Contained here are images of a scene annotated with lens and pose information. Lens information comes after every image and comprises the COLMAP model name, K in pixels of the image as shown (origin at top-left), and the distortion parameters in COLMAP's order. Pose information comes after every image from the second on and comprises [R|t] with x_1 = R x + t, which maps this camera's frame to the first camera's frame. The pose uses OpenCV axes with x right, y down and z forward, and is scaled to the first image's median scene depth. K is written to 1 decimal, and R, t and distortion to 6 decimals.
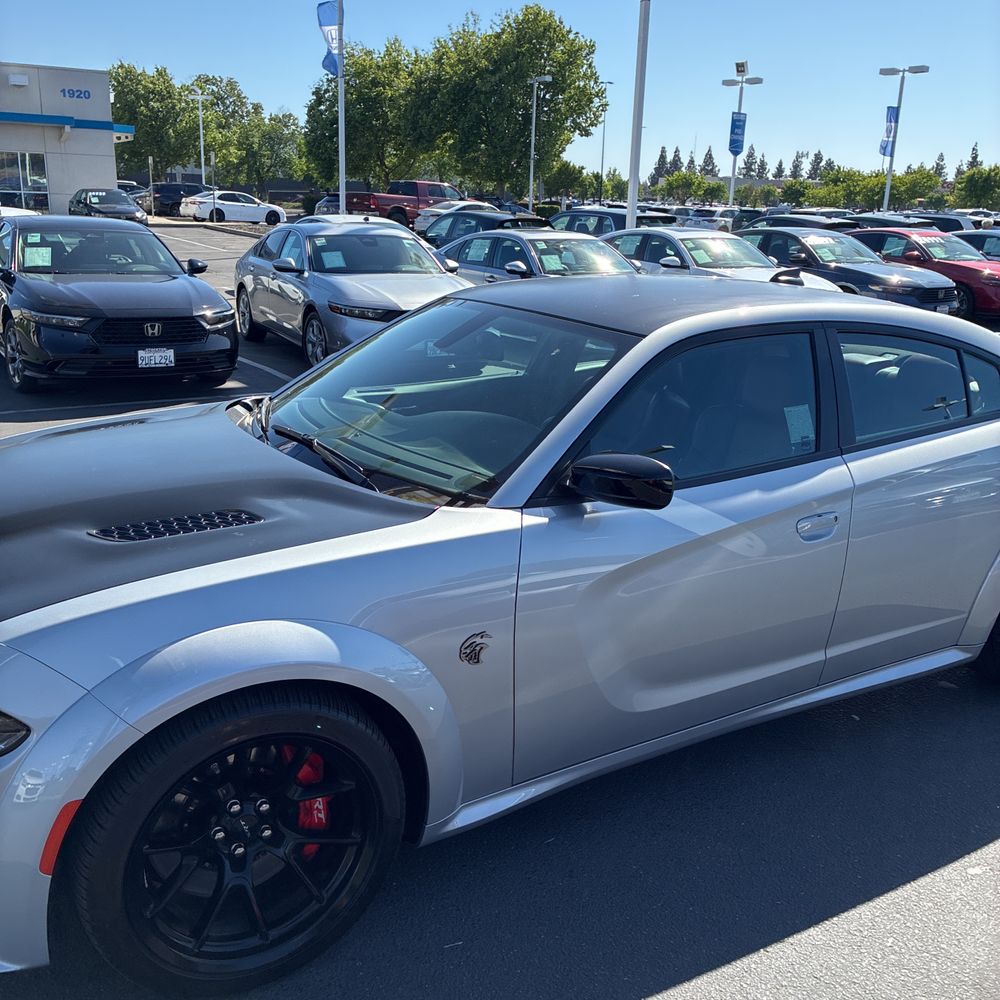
lens RADIAL K [[1018.5, 0, 512.8], [0, 1018.5, 496.4], [0, 0, 1]] dist [0.018337, 0.000000]
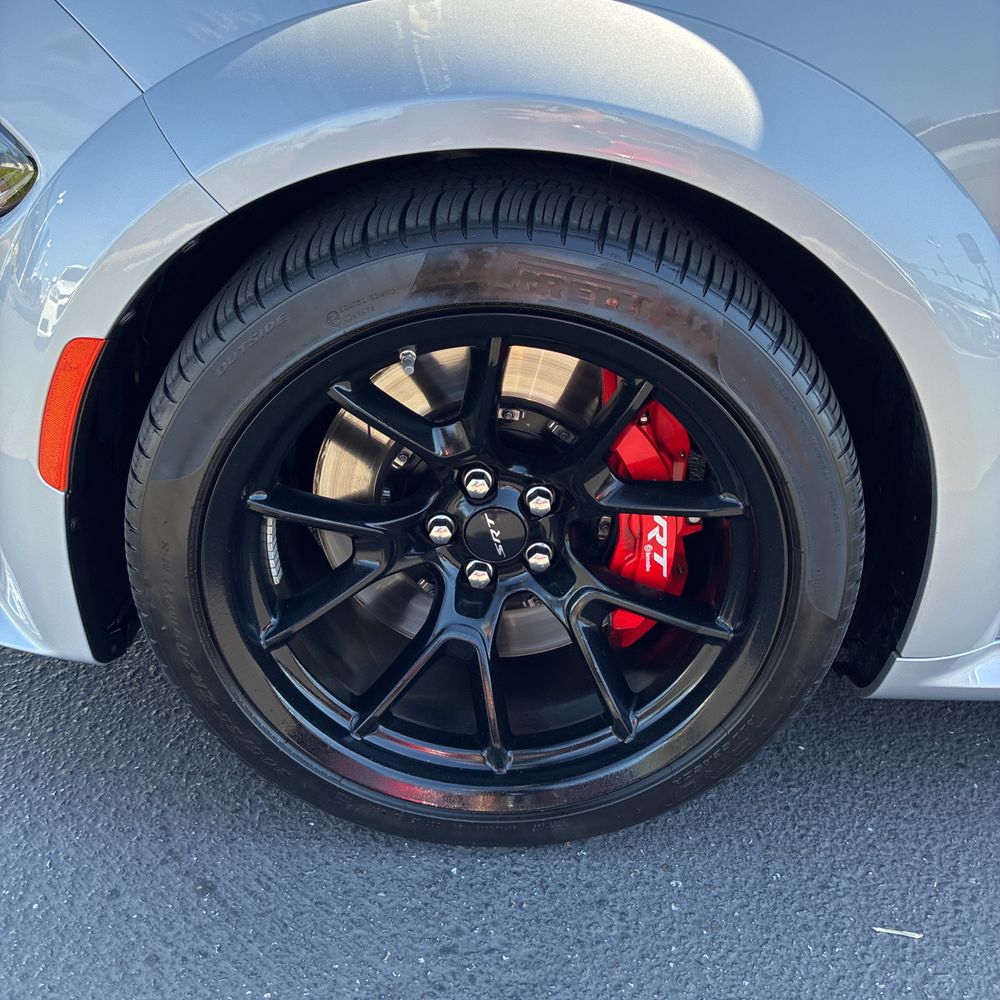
lens RADIAL K [[985.3, 0, 499.2], [0, 985.3, 501.2], [0, 0, 1]] dist [0.000039, 0.000000]
pose [[0.848734, 0.240494, -0.470970, -0.011046], [-0.151642, 0.963887, 0.218922, 0.045137], [0.506611, -0.114388, 0.854553, 0.132127]]
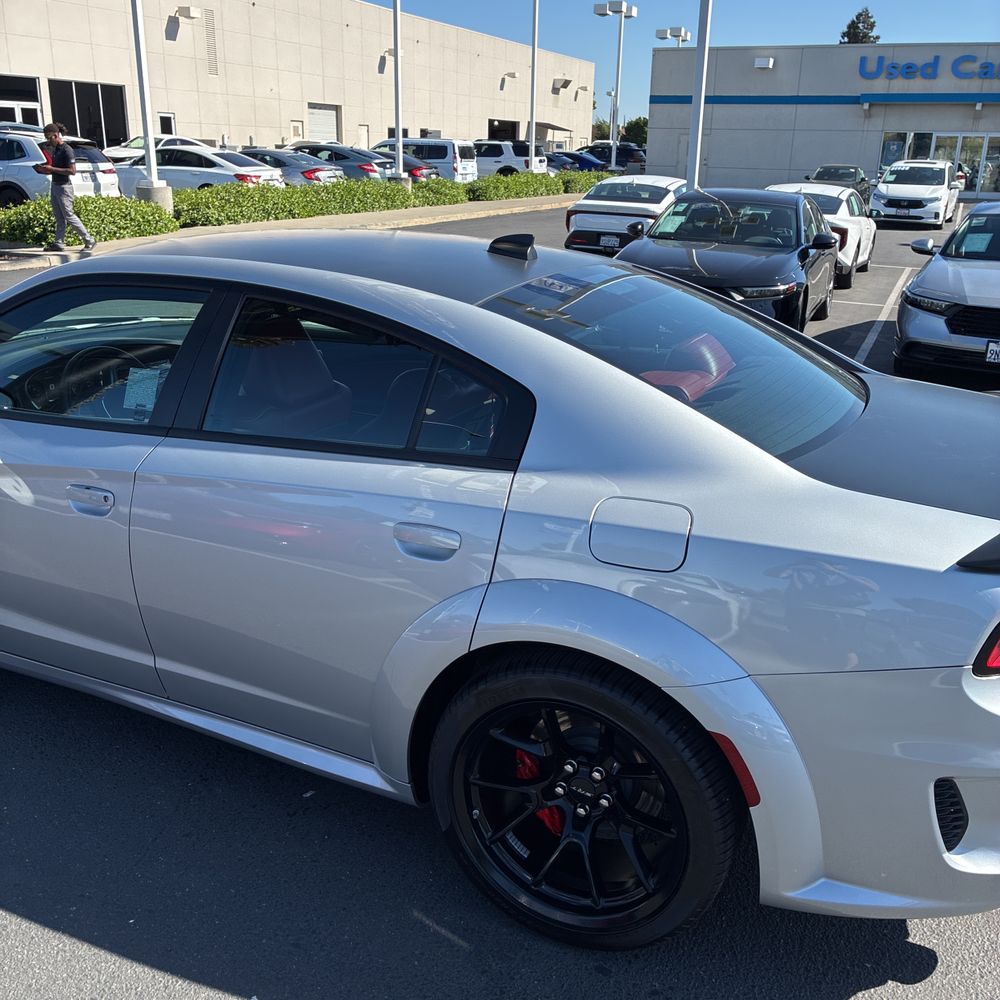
lens RADIAL K [[1018.5, 0, 503.6], [0, 1018.5, 491.0], [0, 0, 1]] dist [0.018337, 0.000000]
pose [[0.547996, 0.245991, -0.799493, 0.335711], [-0.240513, 0.961757, 0.131062, -0.050445], [0.801158, 0.120468, 0.586203, 0.212738]]
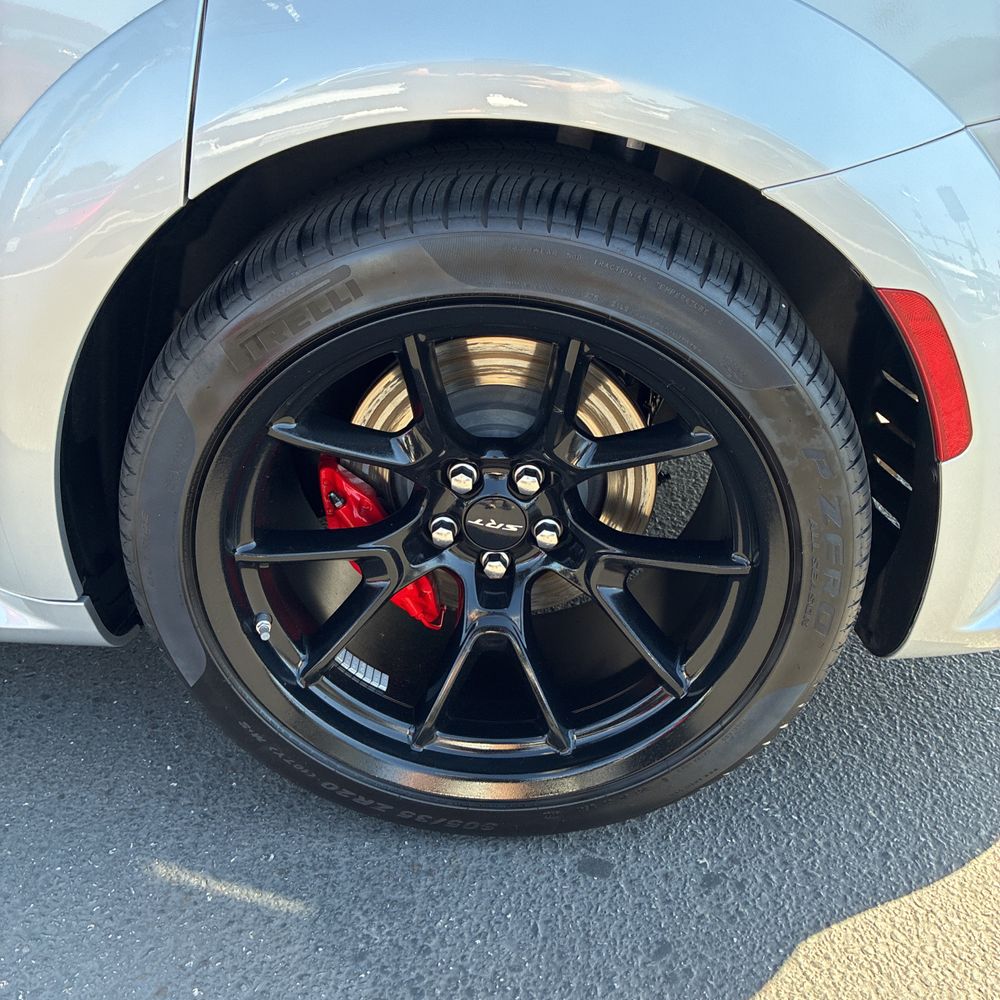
lens RADIAL K [[1018.5, 0, 492.8], [0, 1018.5, 496.4], [0, 0, 1]] dist [0.018337, 0.000000]
pose [[0.825925, 0.274786, -0.492280, 0.234952], [-0.152262, 0.949451, 0.274515, 0.005598], [0.542829, -0.151773, 0.826015, 0.280315]]
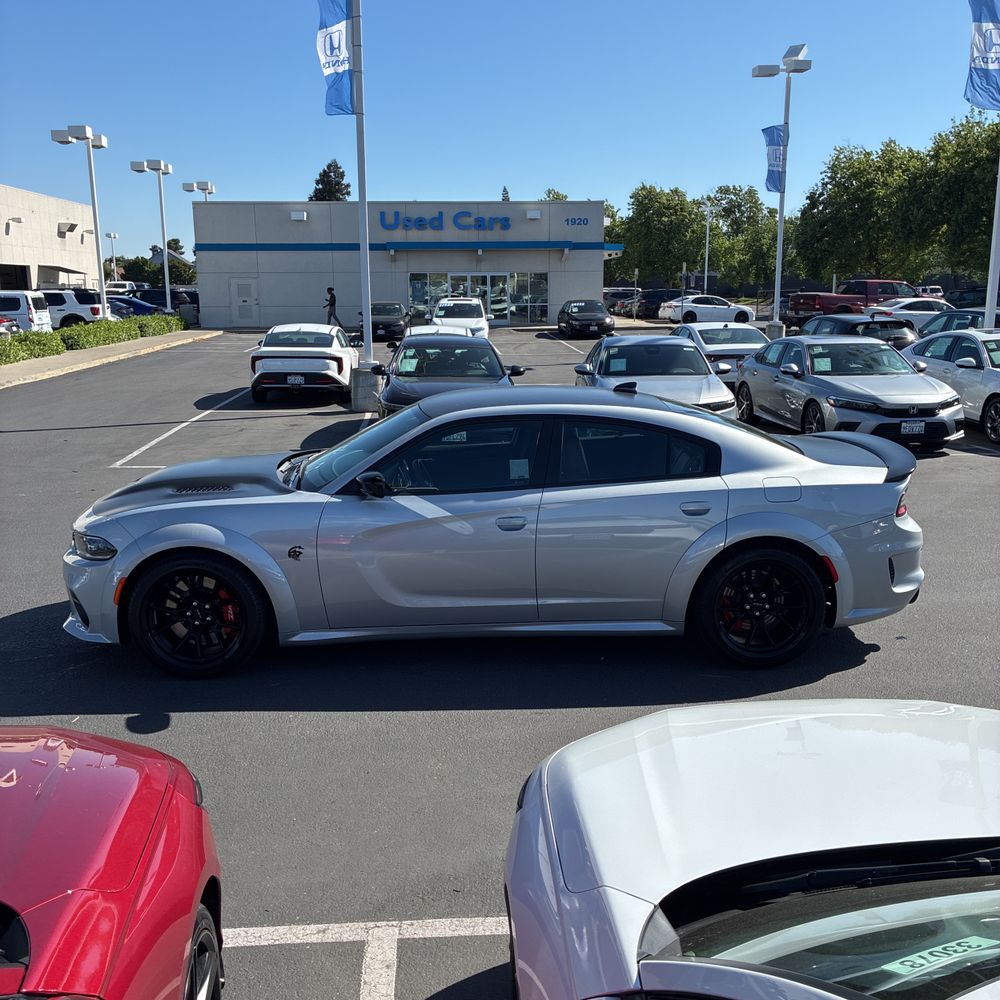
lens RADIAL K [[1018.5, 0, 497.0], [0, 1018.5, 504.6], [0, 0, 1]] dist [0.018337, 0.000000]
pose [[0.870827, 0.064248, -0.487374, 0.324169], [-0.103219, 0.993219, -0.053496, 0.026716], [0.480632, 0.096892, 0.871553, -0.170142]]
